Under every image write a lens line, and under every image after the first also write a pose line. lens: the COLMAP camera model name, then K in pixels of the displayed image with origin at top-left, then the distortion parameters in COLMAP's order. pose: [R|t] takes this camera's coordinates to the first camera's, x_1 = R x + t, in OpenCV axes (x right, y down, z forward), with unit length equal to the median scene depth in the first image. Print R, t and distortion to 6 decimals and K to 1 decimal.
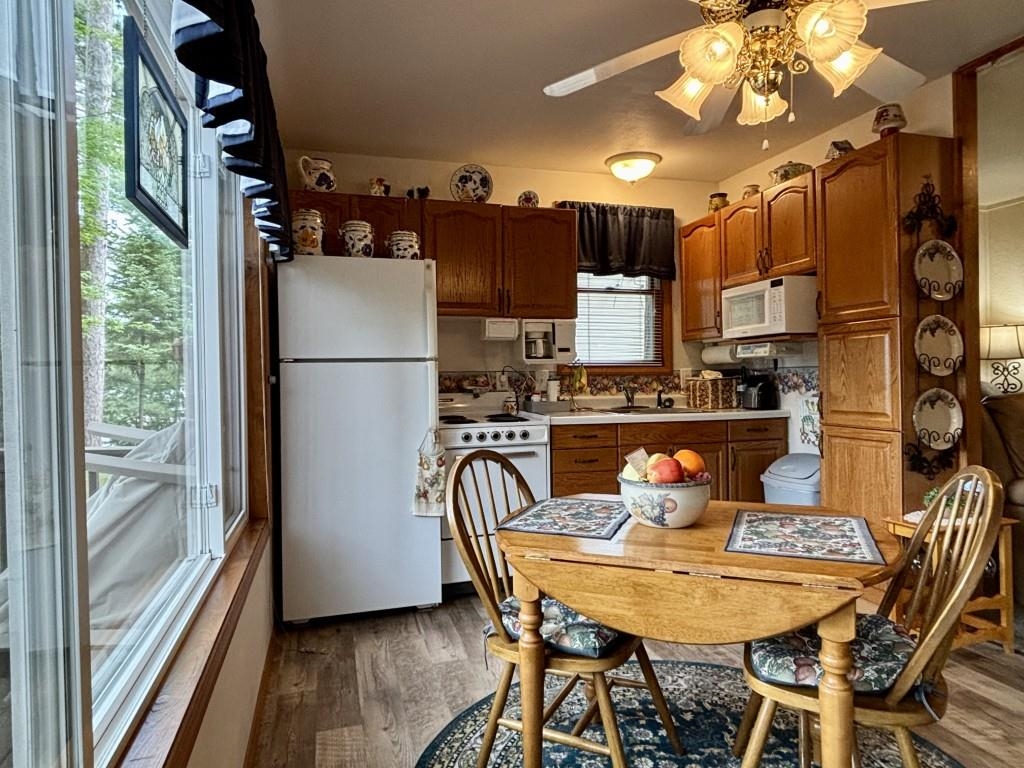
lens RADIAL K [[628.3, 0, 509.6], [0, 628.3, 377.6], [0, 0, 1]] dist [0.029428, -0.033217]
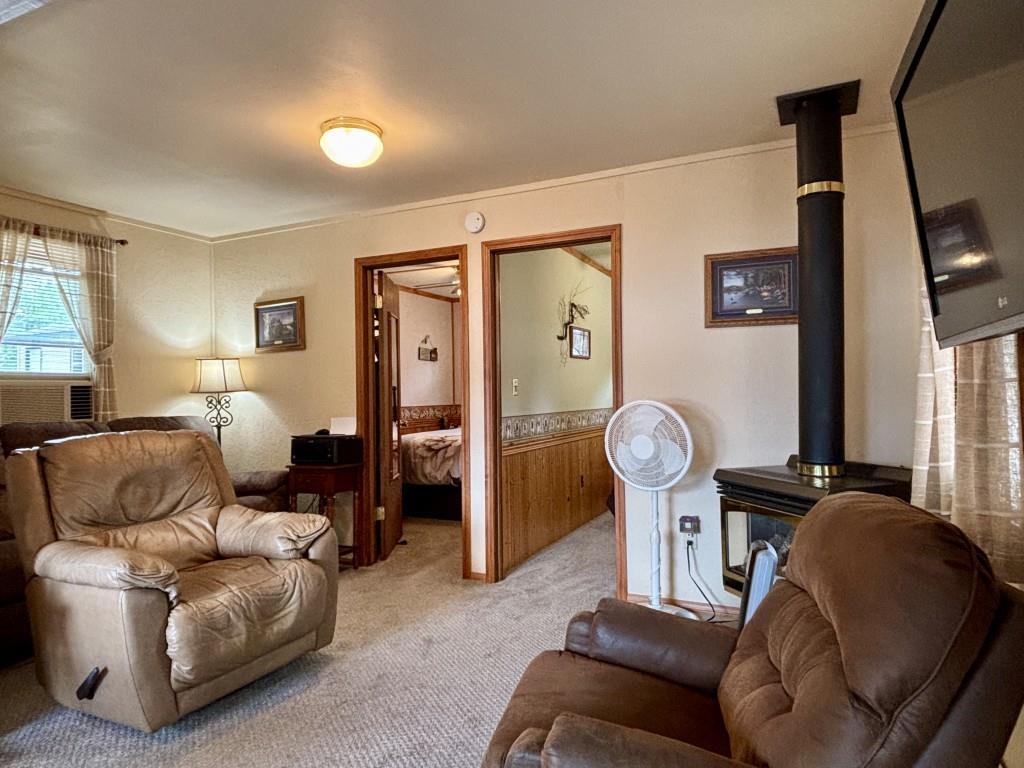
lens RADIAL K [[626.2, 0, 509.5], [0, 626.2, 378.4], [0, 0, 1]] dist [0.036369, -0.047475]
pose [[0.667018, 0.021079, 0.744743, 0.605368], [0.008392, 0.999324, -0.035801, -0.020691], [-0.744994, 0.030129, 0.666390, -0.007109]]
